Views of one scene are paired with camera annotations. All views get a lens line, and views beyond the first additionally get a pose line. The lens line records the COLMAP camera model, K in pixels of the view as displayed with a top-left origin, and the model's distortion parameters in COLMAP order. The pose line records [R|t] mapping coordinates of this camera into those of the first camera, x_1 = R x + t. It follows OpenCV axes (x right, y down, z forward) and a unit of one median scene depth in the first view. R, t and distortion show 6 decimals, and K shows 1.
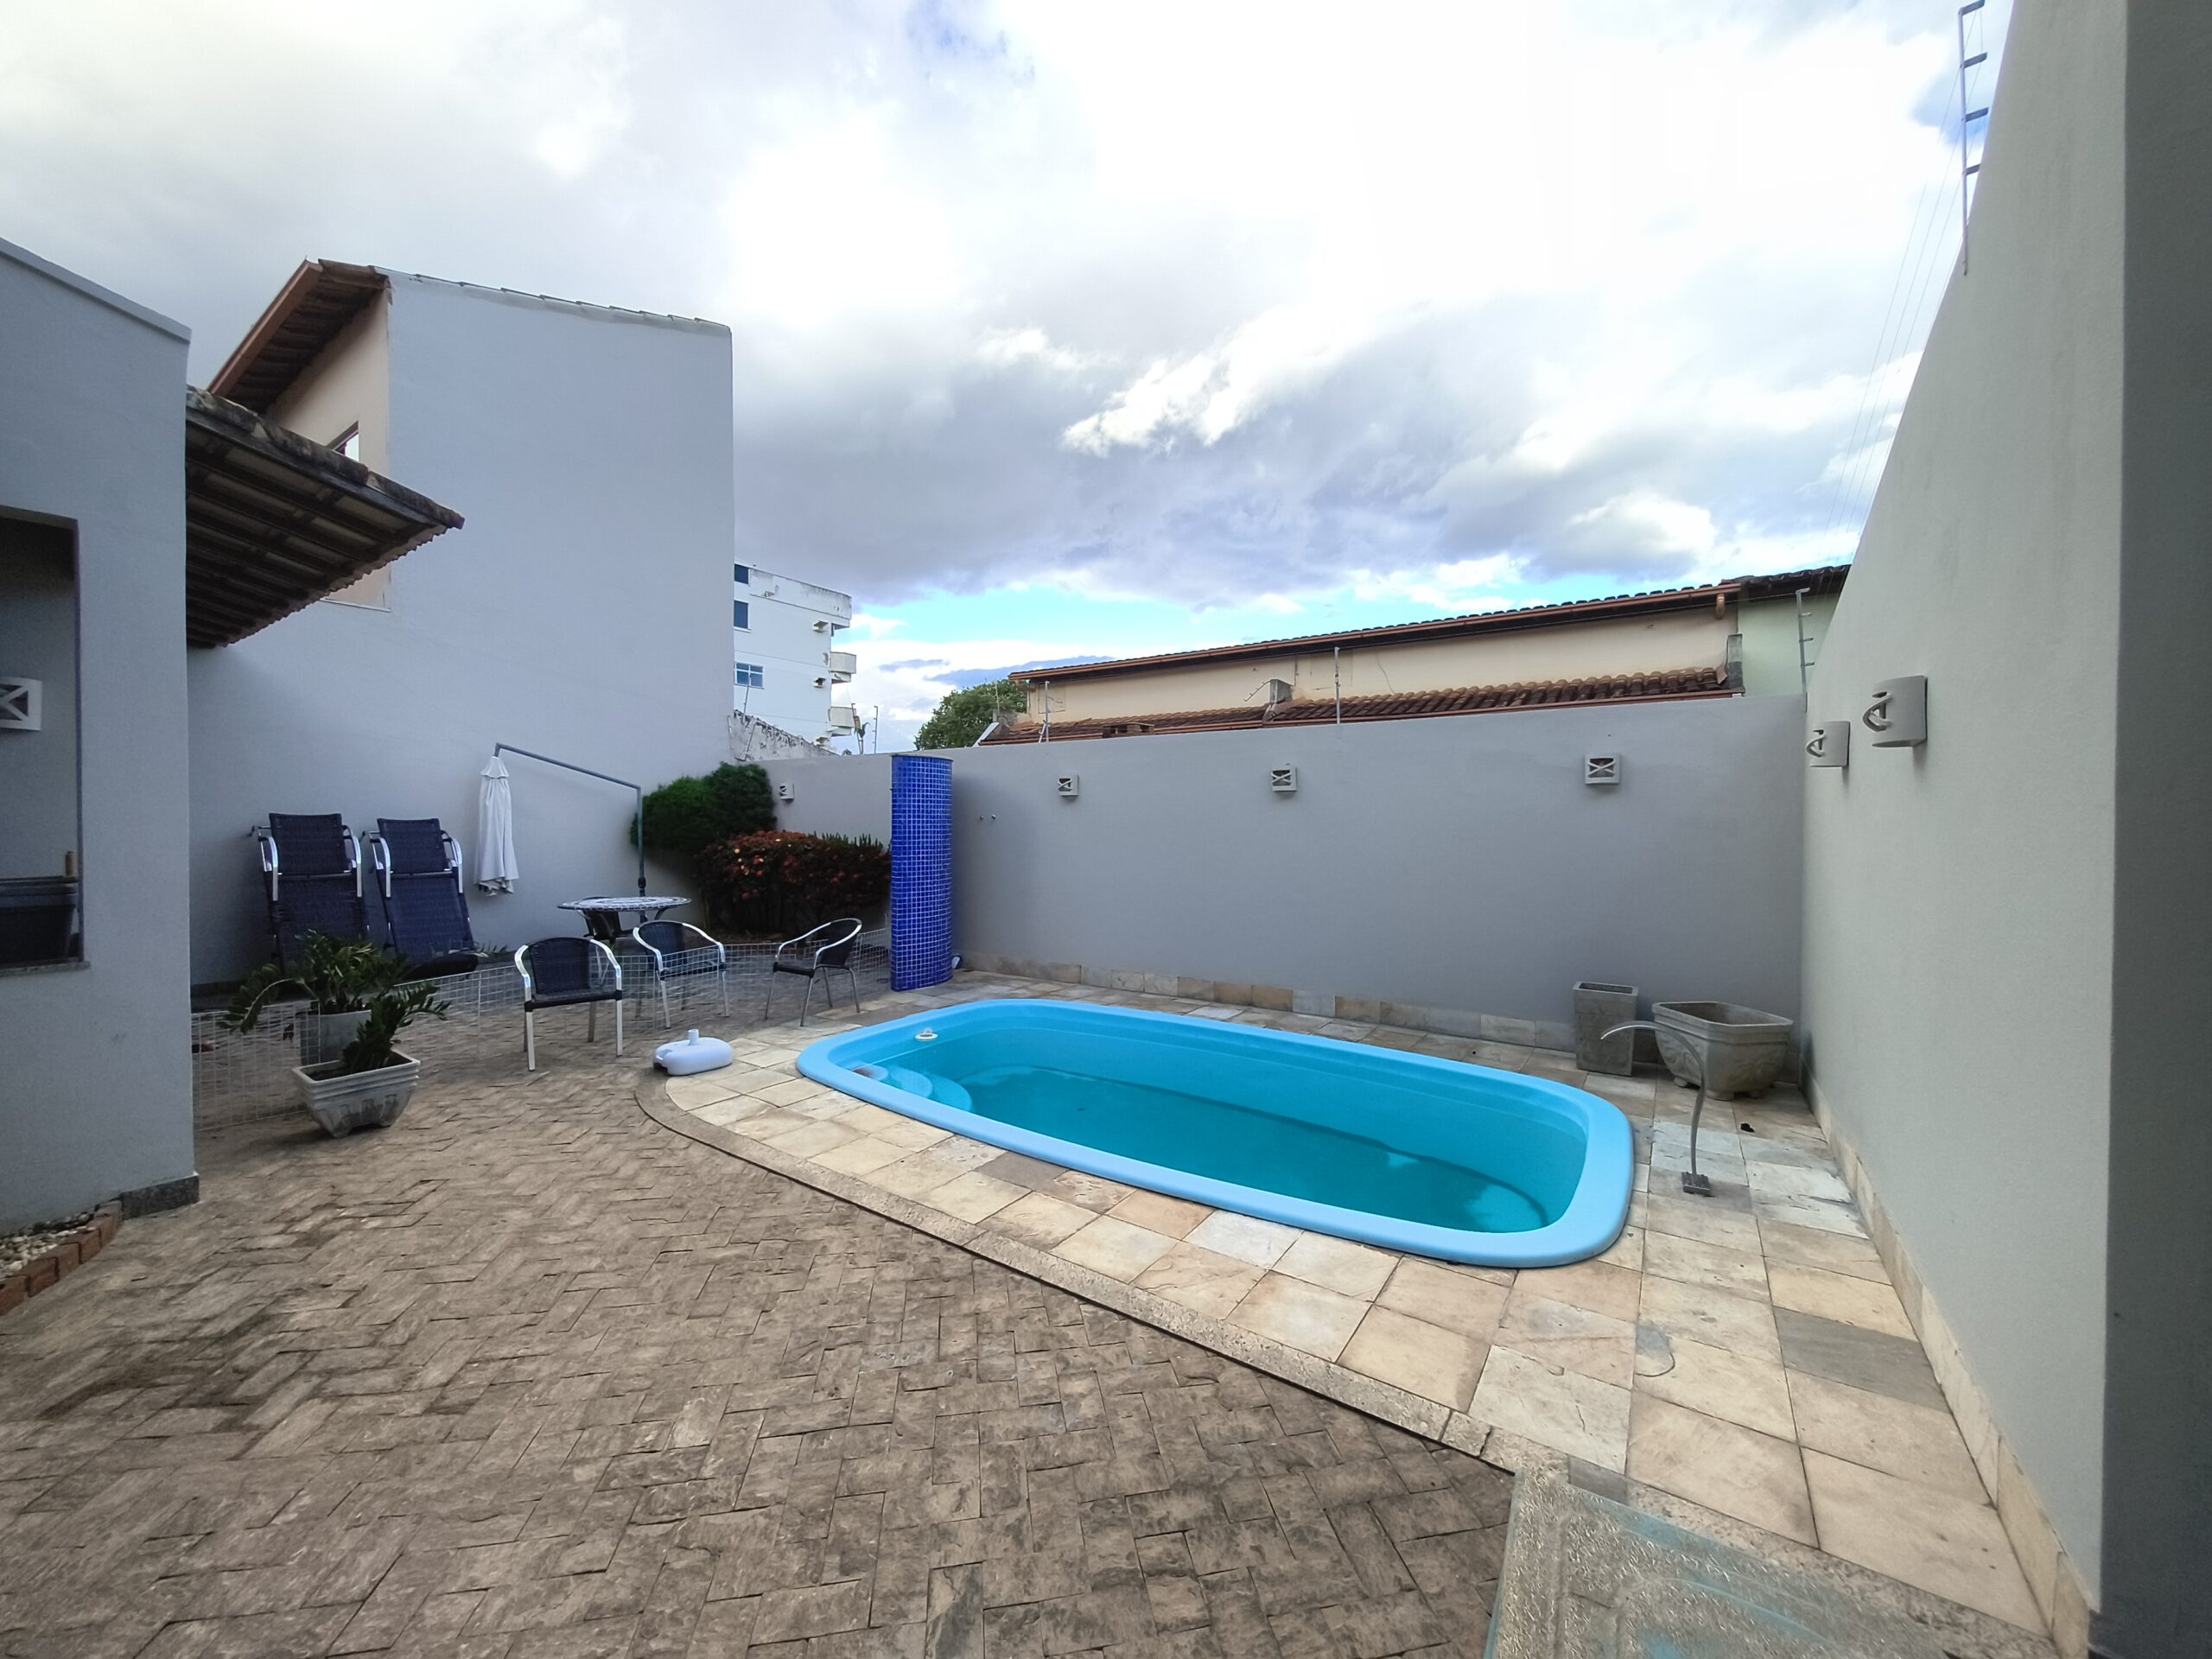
lens RADIAL K [[827.1, 0, 1117.0], [0, 827.1, 831.2], [0, 0, 1]] dist [-0.001391, -0.000035]
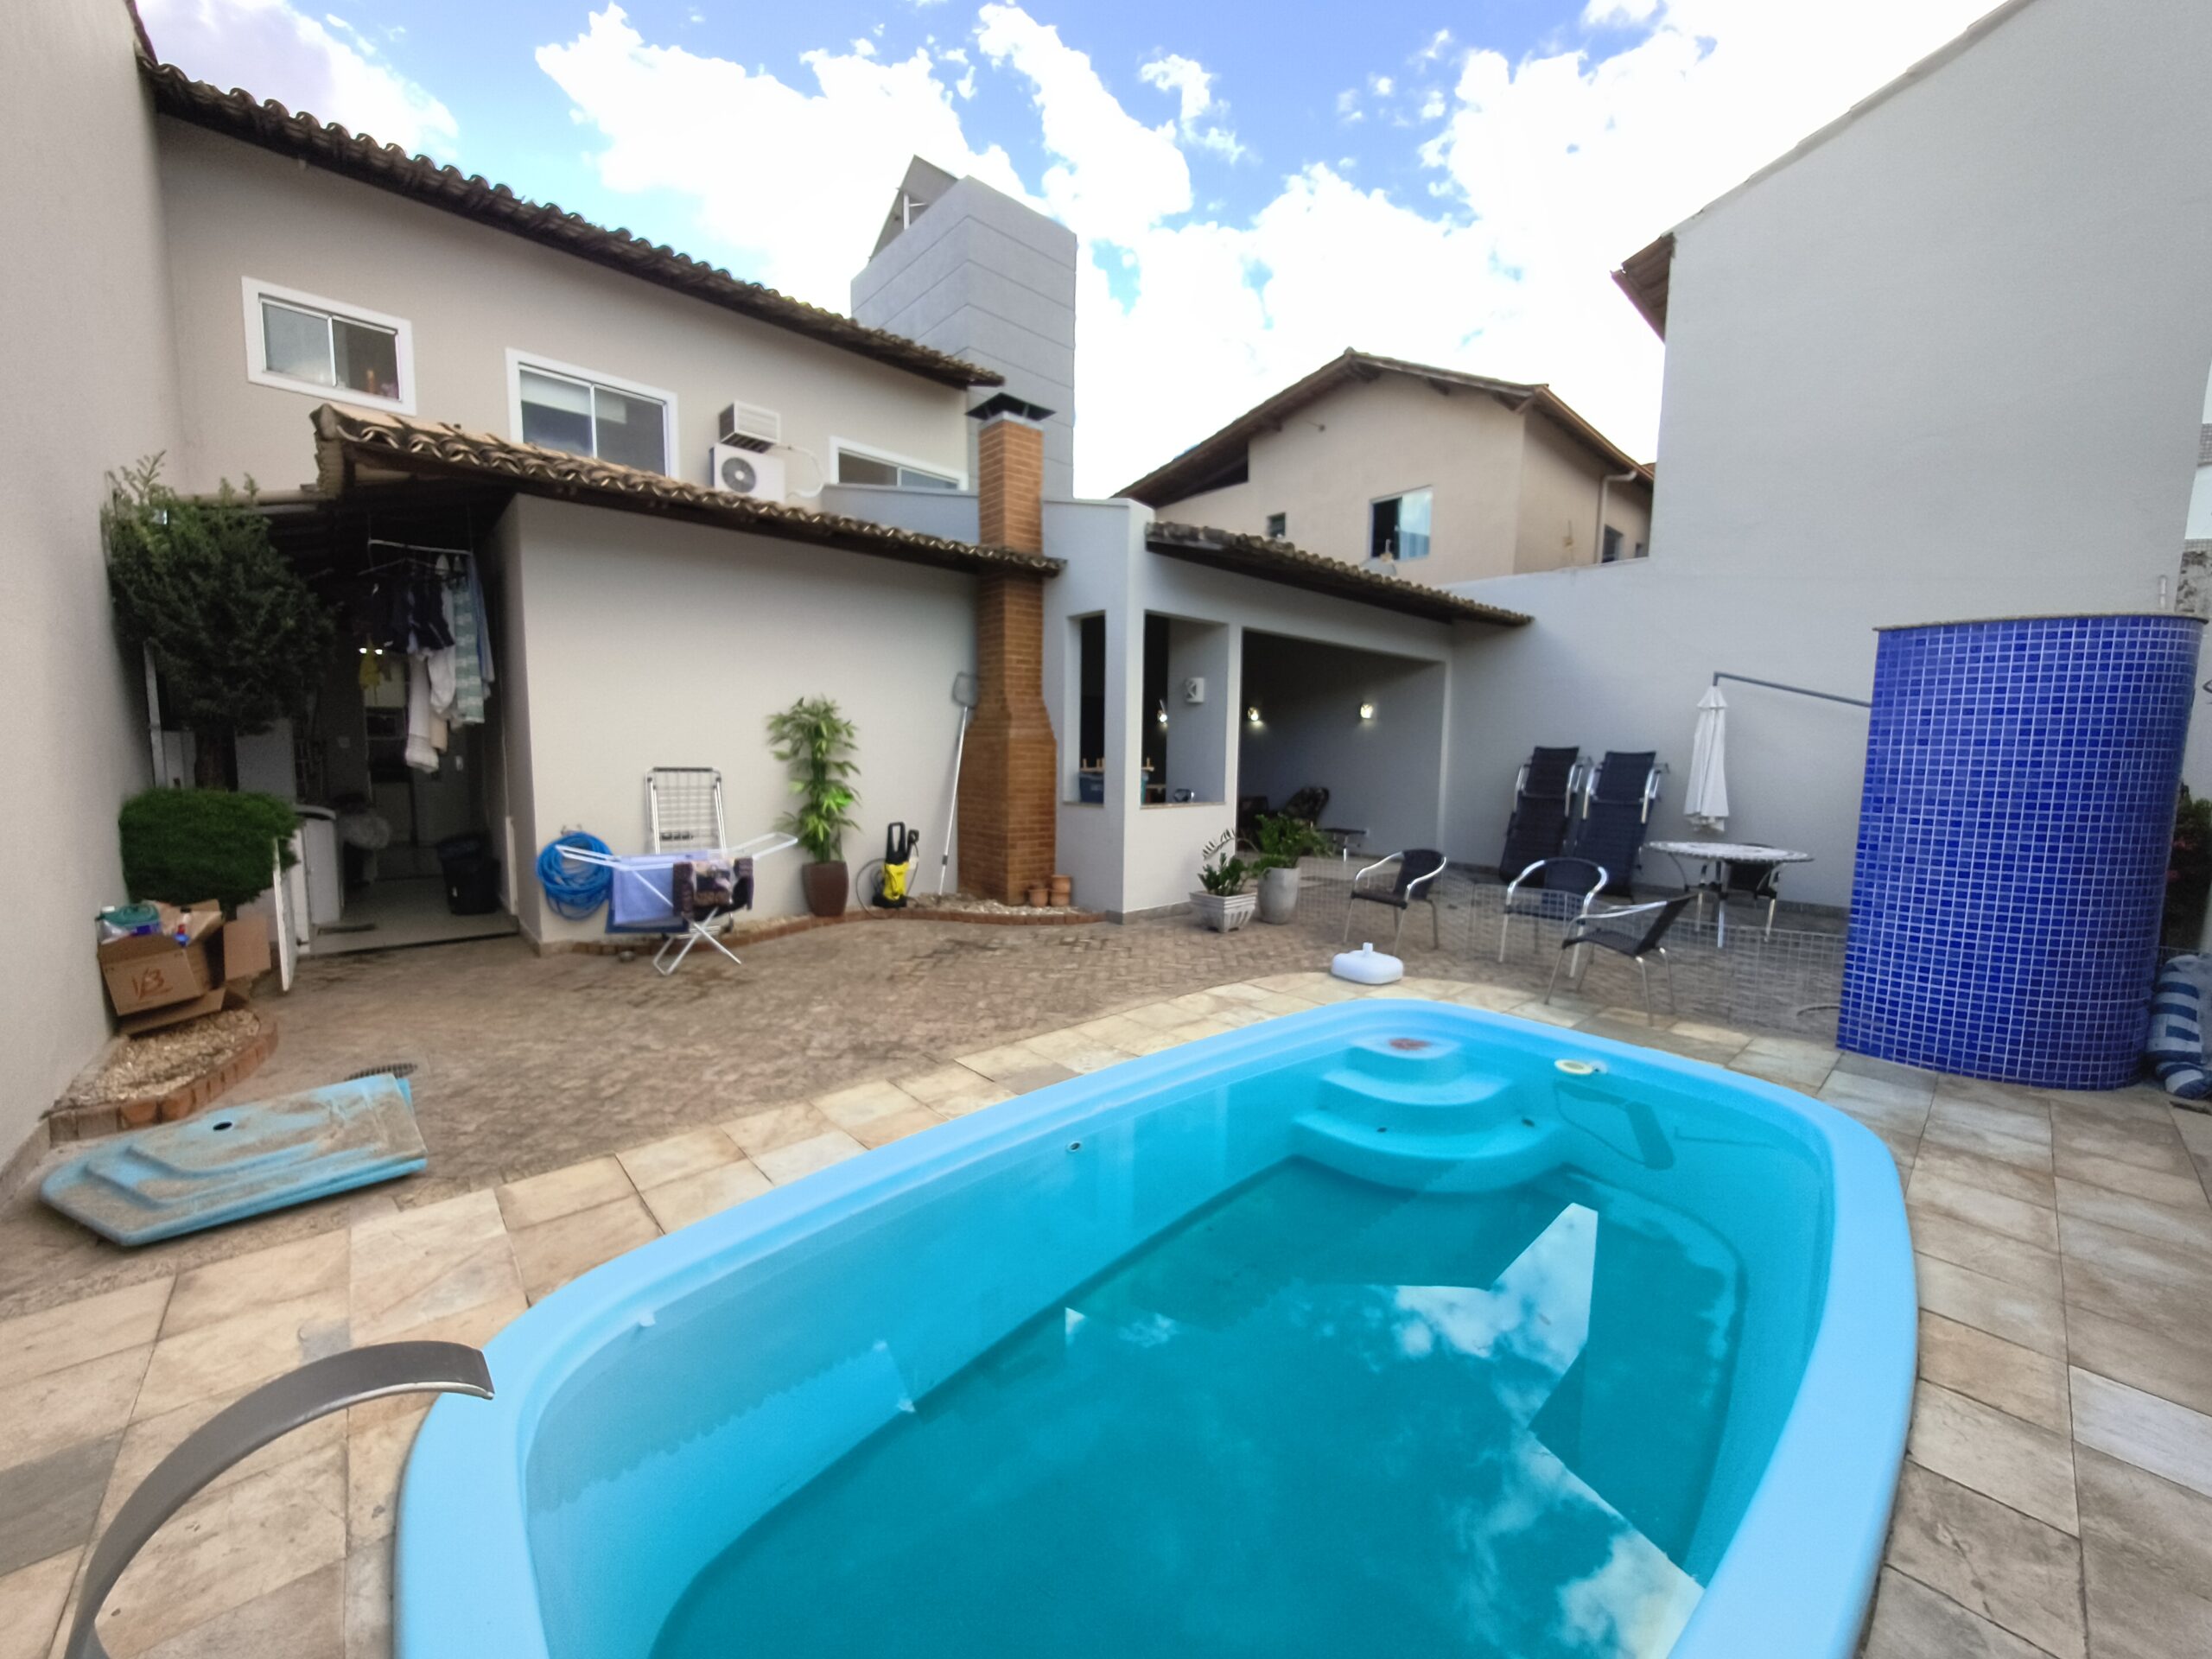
lens RADIAL K [[827.1, 0, 1117.0], [0, 827.1, 831.2], [0, 0, 1]] dist [-0.001391, -0.000035]
pose [[-0.230869, 0.091362, -0.968686, 1.026369], [-0.027482, 0.994572, 0.100354, -0.002329], [0.972597, 0.049790, -0.227105, 1.625548]]
